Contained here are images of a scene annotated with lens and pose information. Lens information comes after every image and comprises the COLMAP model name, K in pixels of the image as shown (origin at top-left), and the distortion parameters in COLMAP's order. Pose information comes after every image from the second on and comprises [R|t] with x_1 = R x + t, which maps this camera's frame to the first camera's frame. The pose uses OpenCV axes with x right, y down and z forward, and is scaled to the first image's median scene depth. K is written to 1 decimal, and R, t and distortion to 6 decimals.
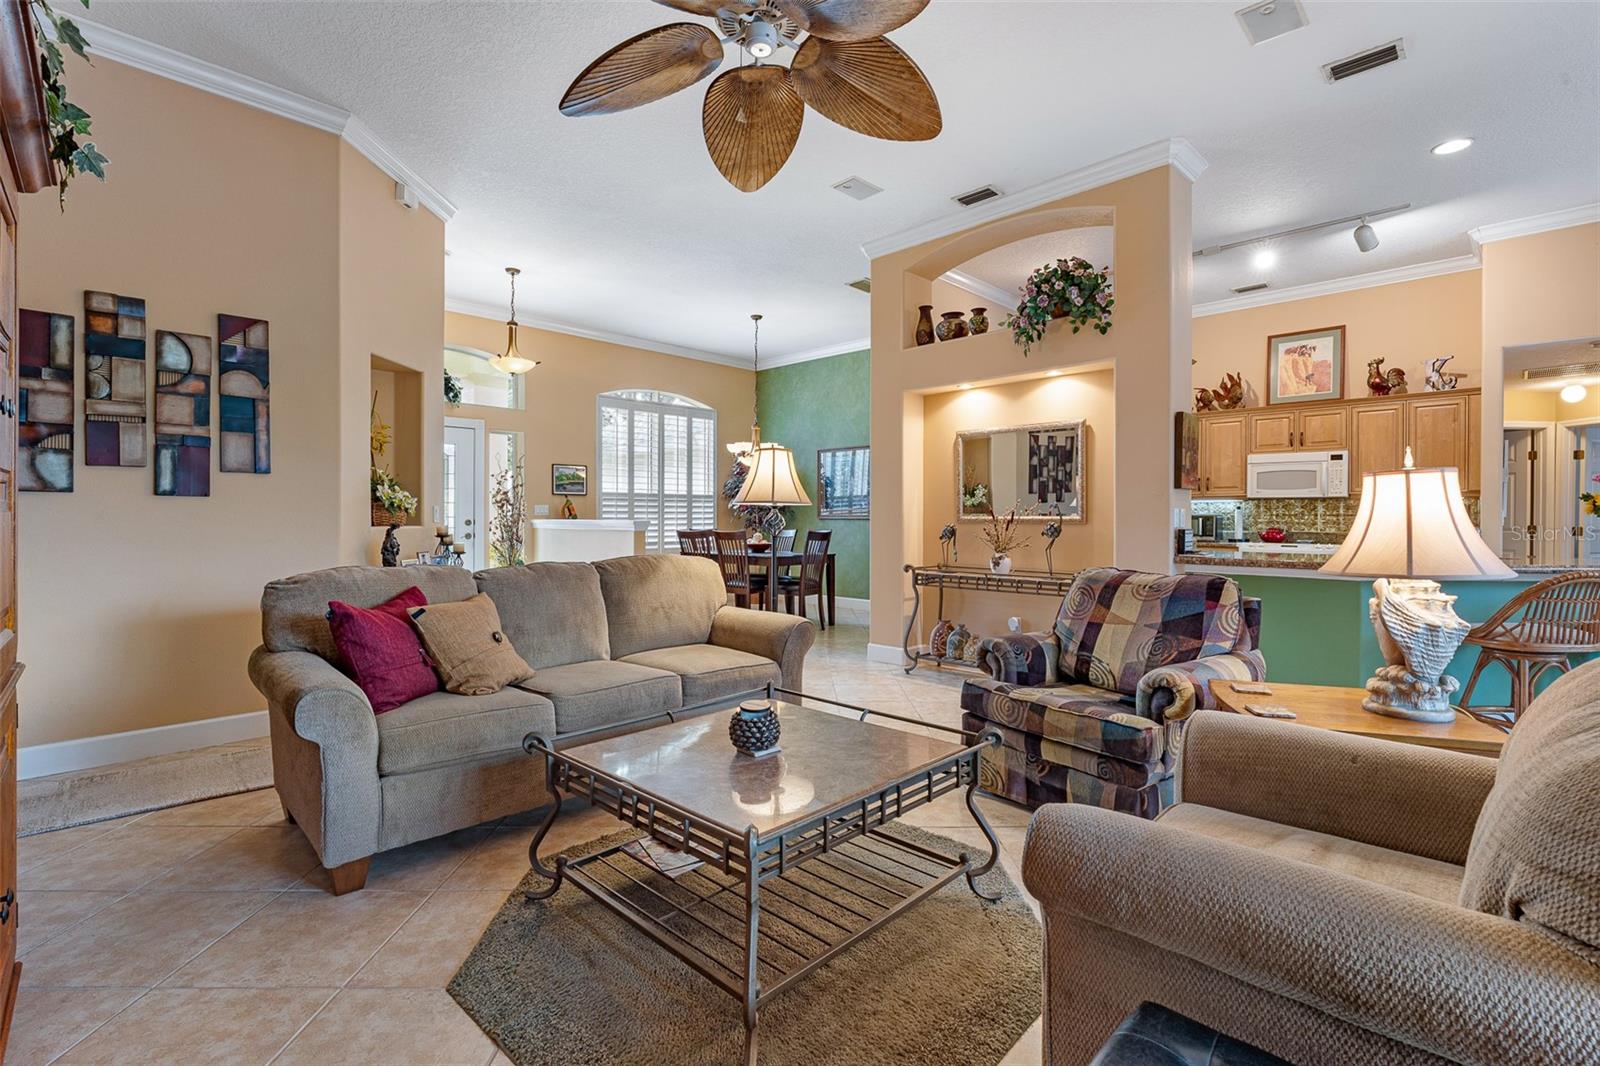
lens RADIAL K [[723.7, 0, 807.7], [0, 723.7, 528.7], [0, 0, 1]] dist [-0.006228, 0.002000]
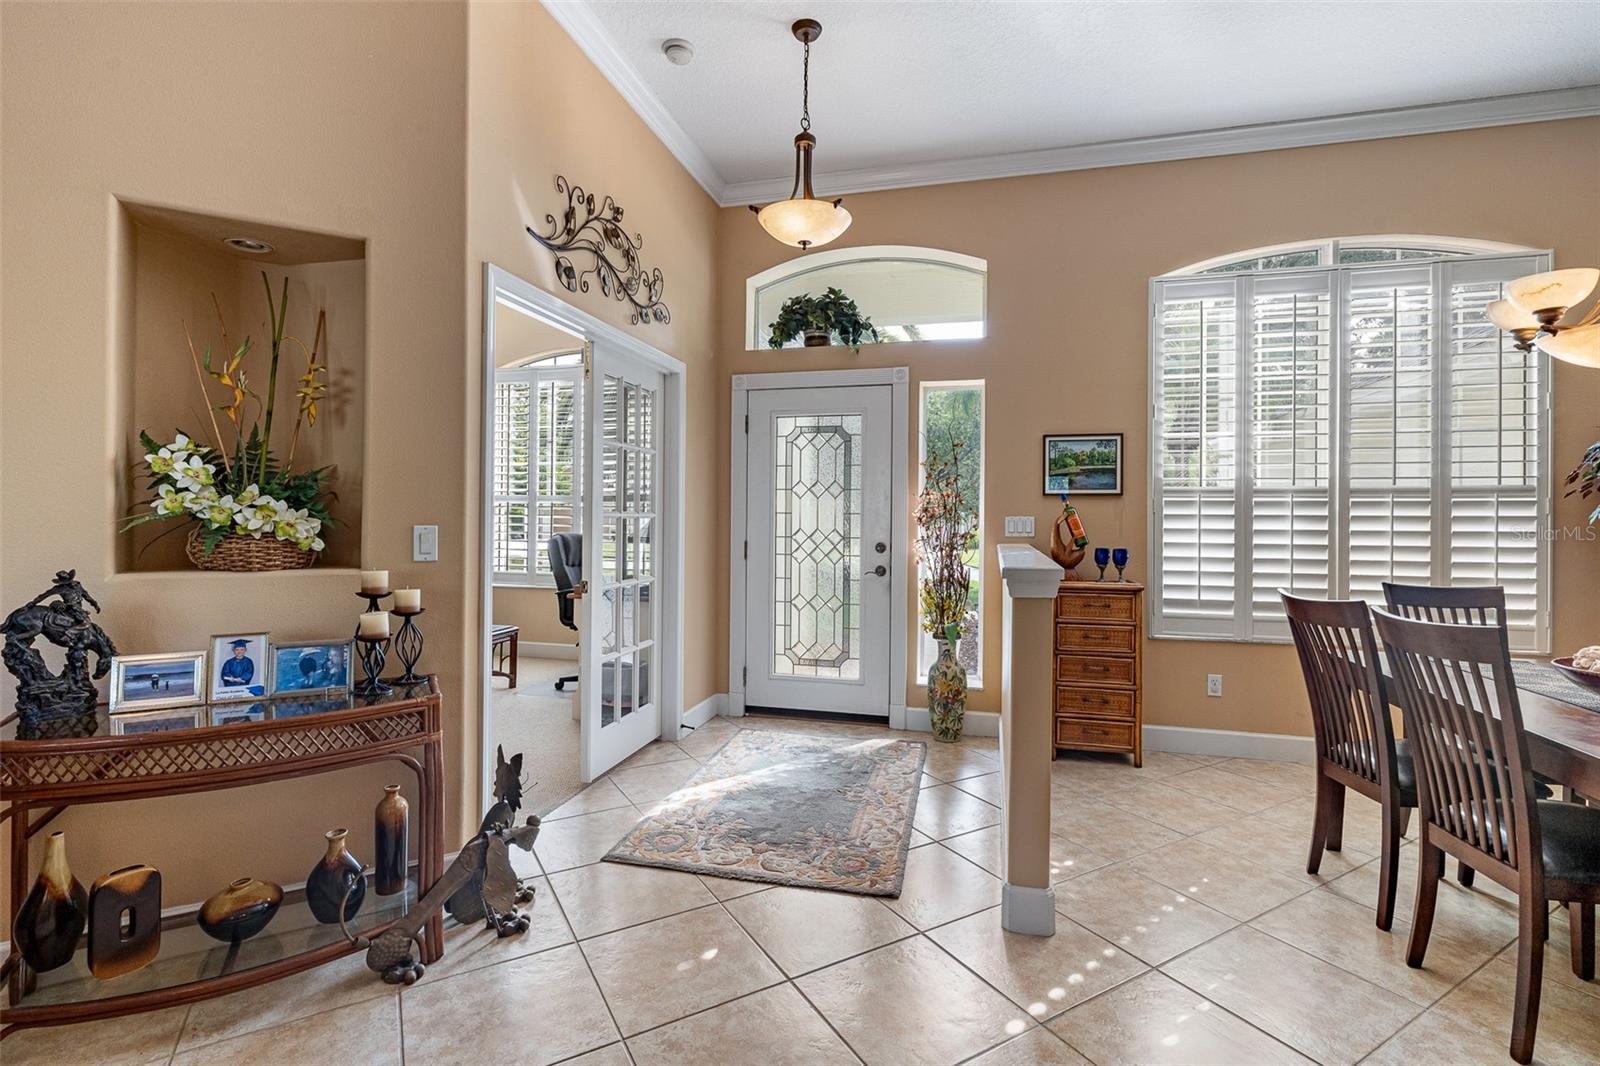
lens RADIAL K [[723.7, 0, 806.1], [0, 723.7, 516.5], [0, 0, 1]] dist [-0.006228, 0.002000]
pose [[0.499600, 0.000749, -0.866256, 0.001770], [-0.021634, 0.999698, -0.011613, -0.029604], [0.865986, 0.024543, 0.499465, 0.768494]]
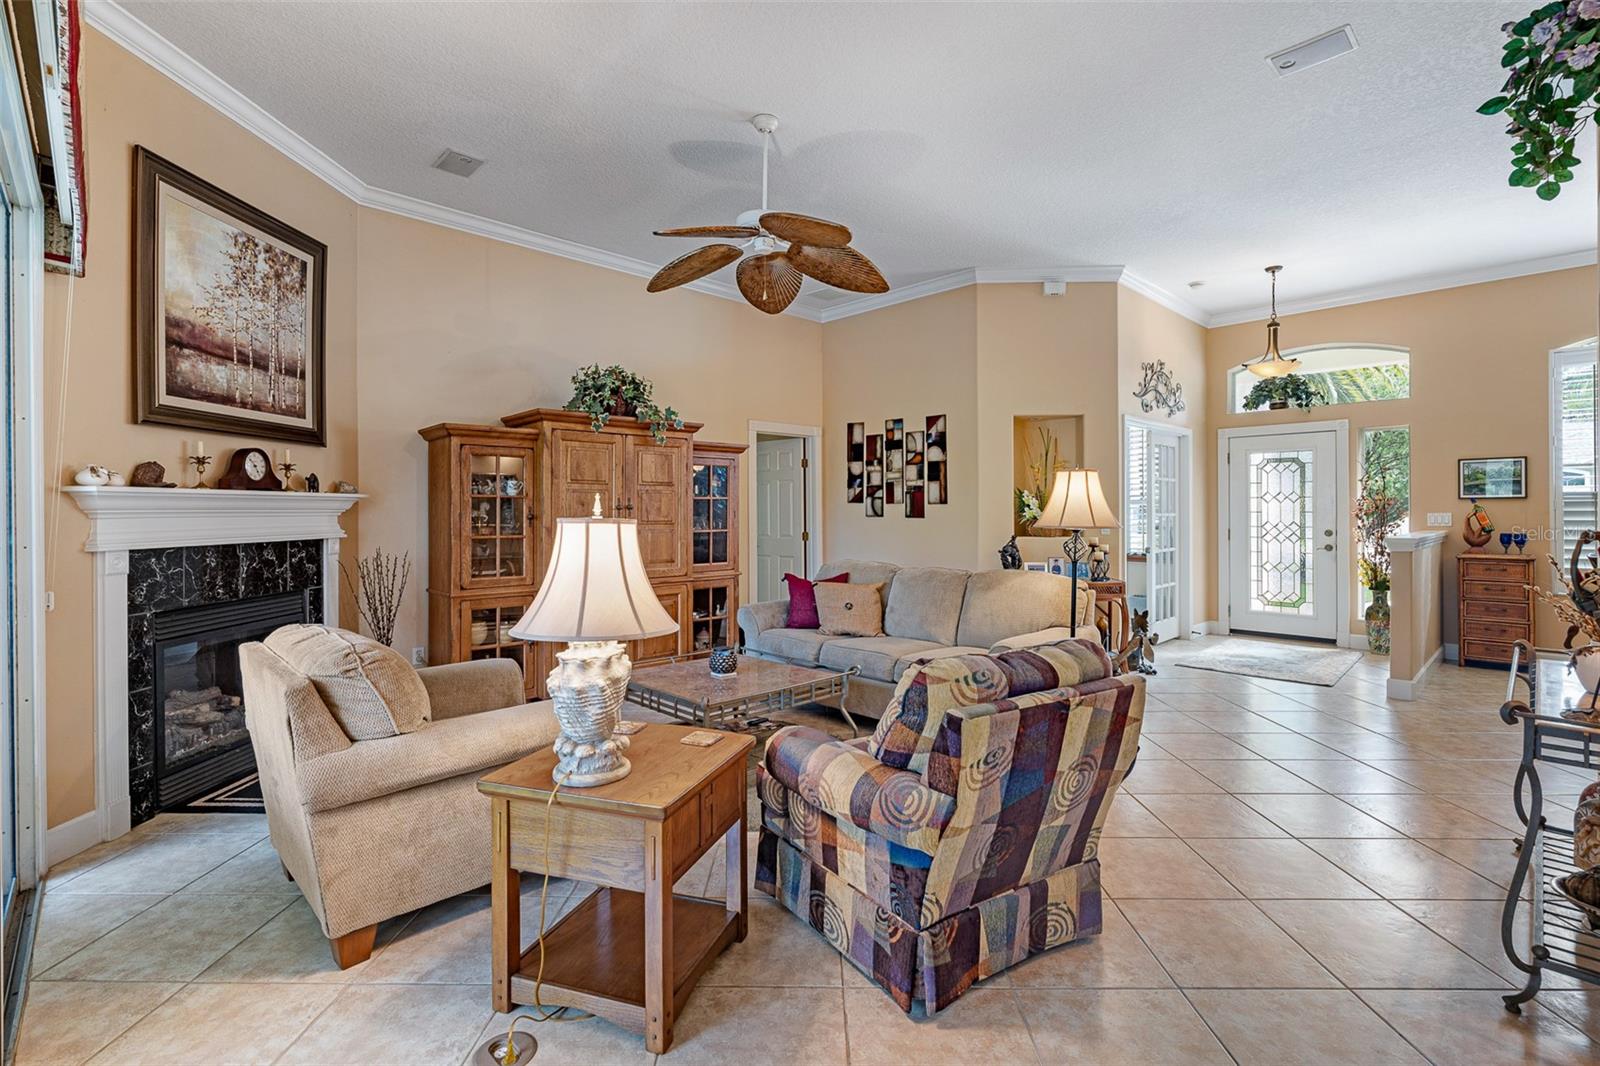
lens RADIAL K [[723.7, 0, 804.1], [0, 723.7, 510.5], [0, 0, 1]] dist [-0.006228, 0.002000]
pose [[-0.030268, -0.001629, -0.999540, 0.550109], [-0.012339, 0.999923, -0.001256, -0.032594], [0.999466, 0.012296, -0.030286, 0.418160]]
